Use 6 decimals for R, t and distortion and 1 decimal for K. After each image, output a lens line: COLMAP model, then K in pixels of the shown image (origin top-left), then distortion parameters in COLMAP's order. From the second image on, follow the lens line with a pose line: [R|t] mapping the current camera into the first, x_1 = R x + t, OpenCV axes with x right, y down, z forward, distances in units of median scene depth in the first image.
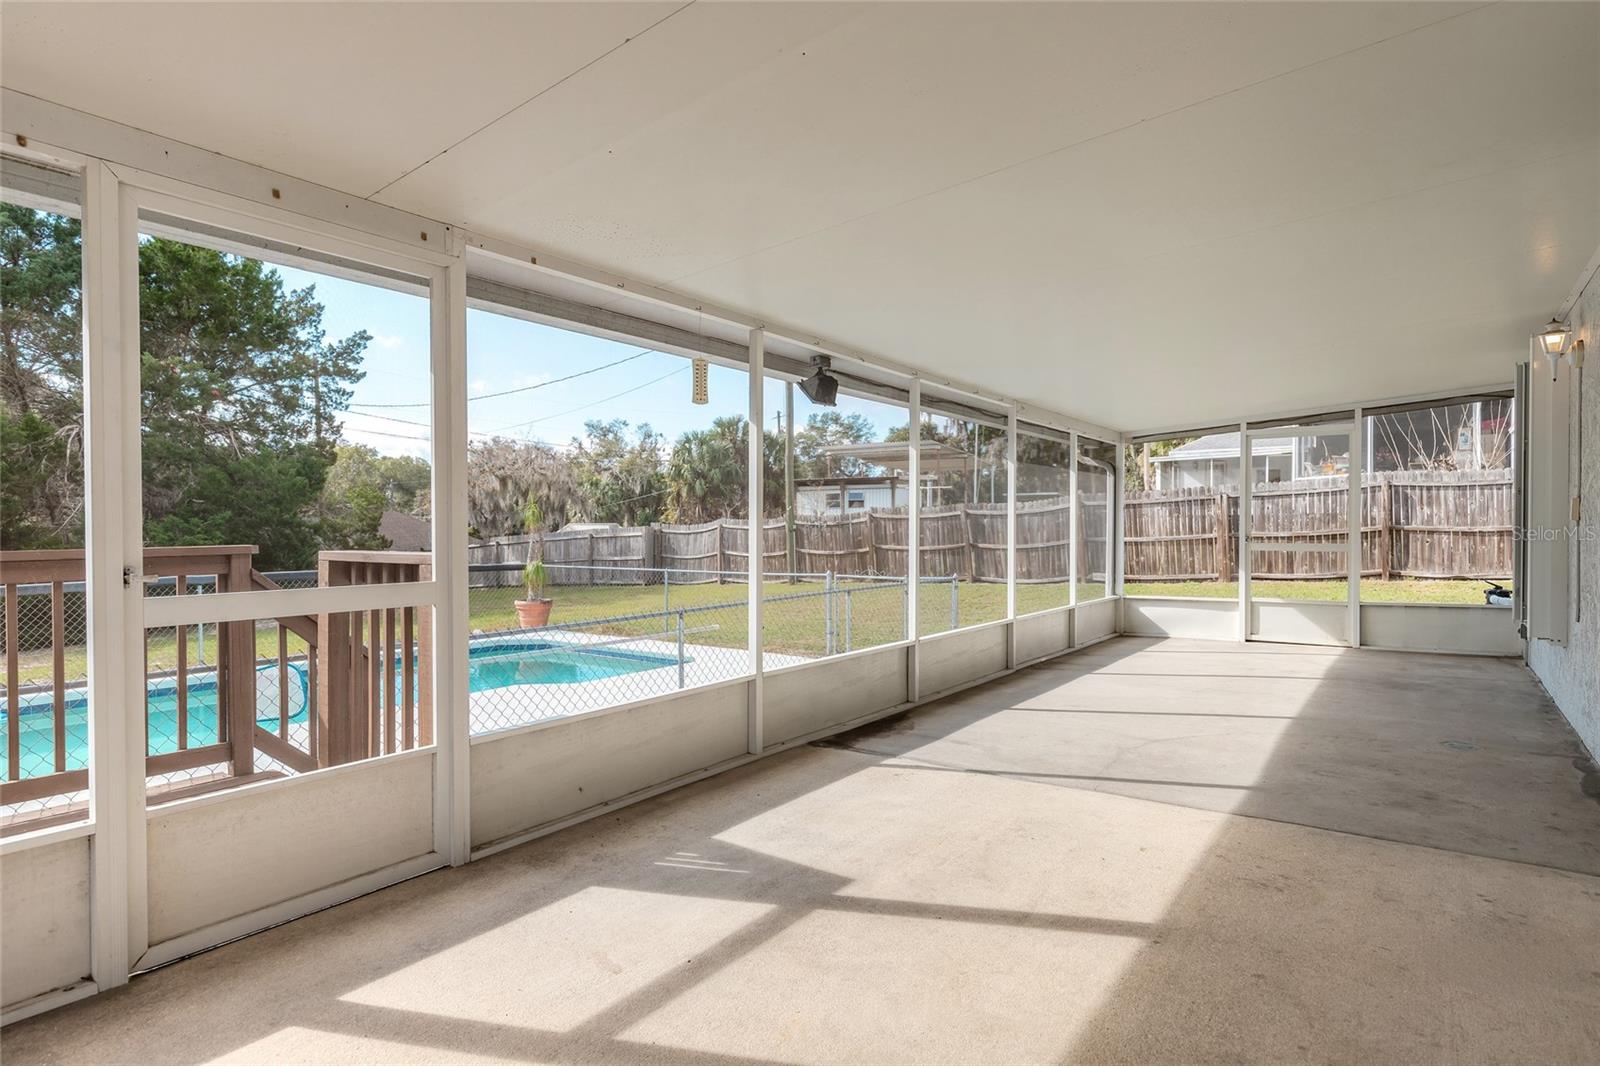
lens RADIAL K [[849.3, 0, 793.5], [0, 849.3, 535.3], [0, 0, 1]] dist [-0.004488, 0.003685]
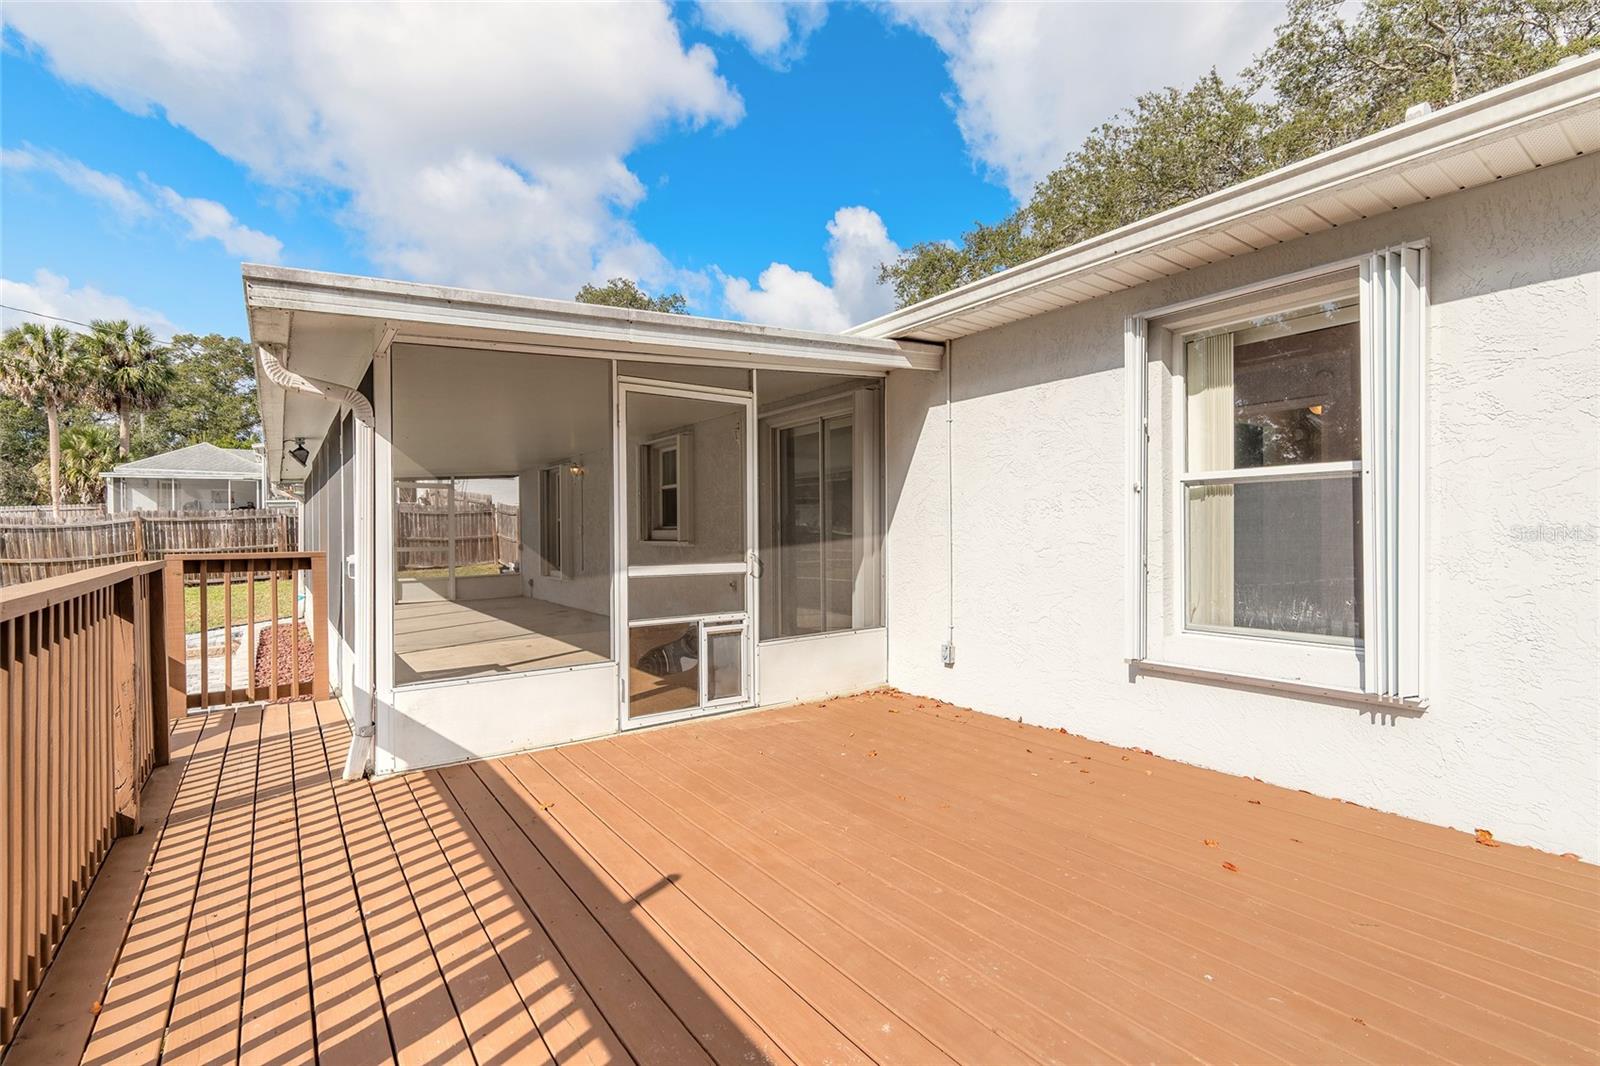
lens RADIAL K [[729.1, 0, 789.8], [0, 729.1, 533.1], [0, 0, 1]] dist [-0.002329, -0.001537]
pose [[0.291259, 0.001221, 0.956643, -0.194266], [0.016409, 0.999846, -0.006273, 0.000863], [-0.956503, 0.017525, 0.291194, -0.059503]]
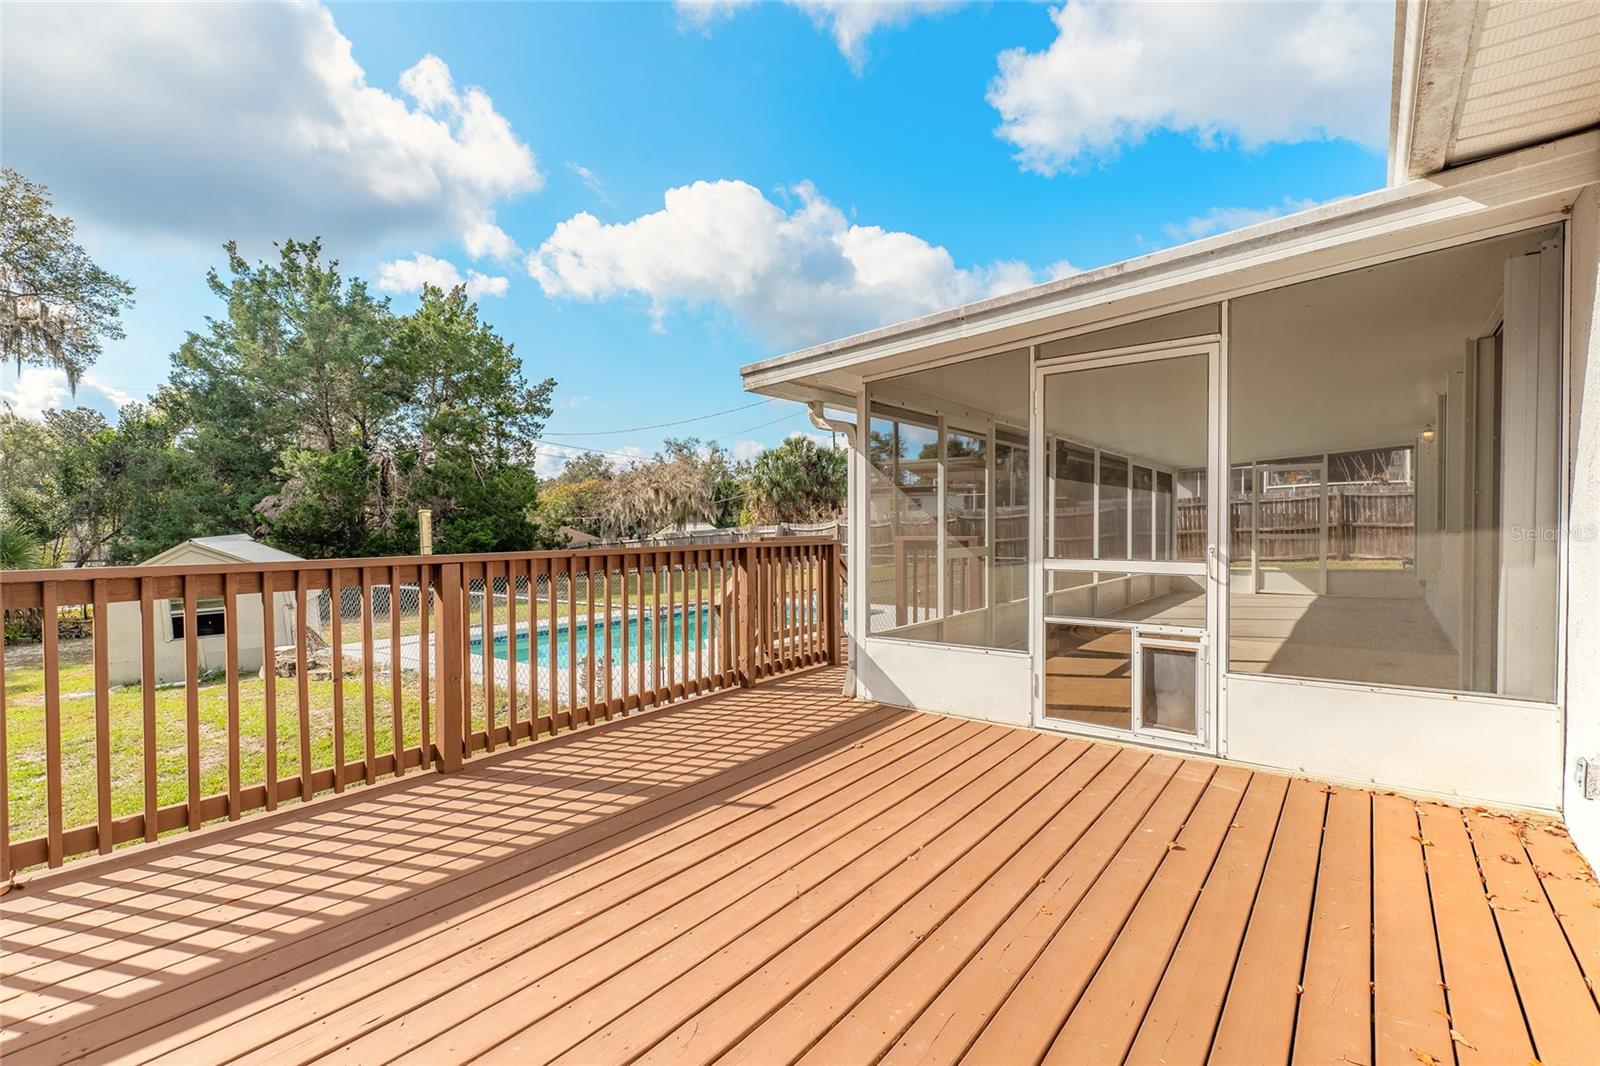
lens RADIAL K [[729.1, 0, 798.8], [0, 729.1, 536.0], [0, 0, 1]] dist [-0.002329, -0.001537]
pose [[0.999707, -0.003231, -0.023977, -0.098590], [0.003337, 0.999985, 0.004367, 0.000963], [0.023962, -0.004446, 0.999703, -0.133906]]
